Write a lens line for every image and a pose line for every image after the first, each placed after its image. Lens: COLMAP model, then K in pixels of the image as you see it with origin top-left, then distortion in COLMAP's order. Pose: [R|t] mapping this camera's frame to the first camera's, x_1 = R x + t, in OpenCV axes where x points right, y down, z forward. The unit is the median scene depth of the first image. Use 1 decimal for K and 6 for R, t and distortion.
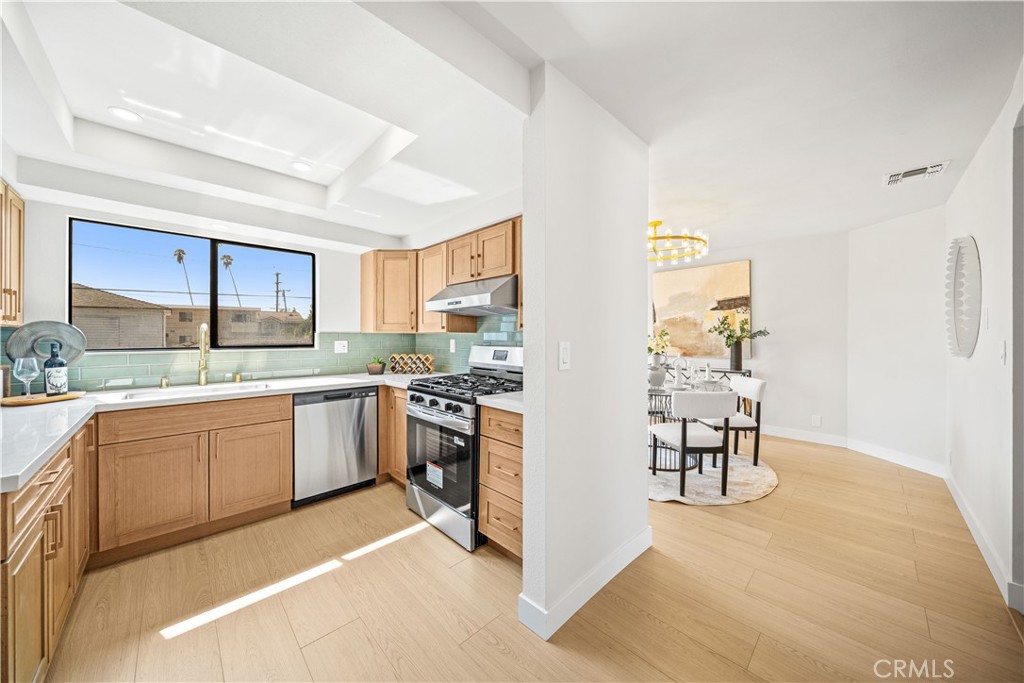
lens RADIAL K [[350.7, 0, 511.0], [0, 350.7, 337.9], [0, 0, 1]] dist [-0.002418, -0.000052]
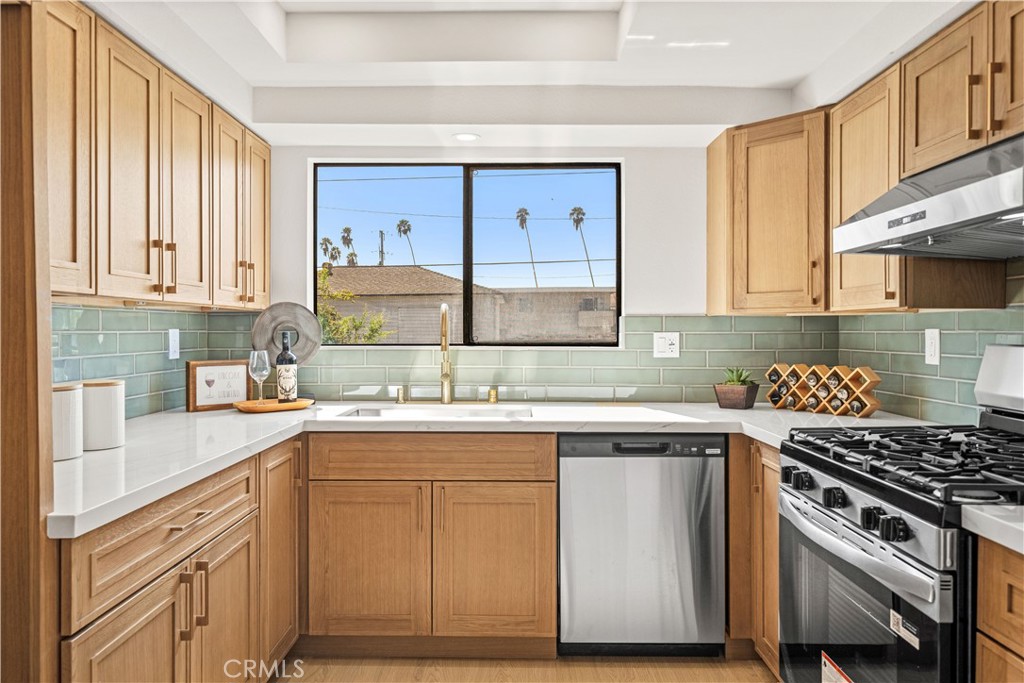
lens RADIAL K [[685.2, 0, 509.1], [0, 685.2, 332.7], [0, 0, 1]] dist [0.007524, -0.008329]
pose [[0.706489, -0.000348, -0.707724, 0.038842], [-0.002991, 0.999989, -0.003478, 0.015251], [0.707718, 0.004574, 0.706481, 0.228678]]
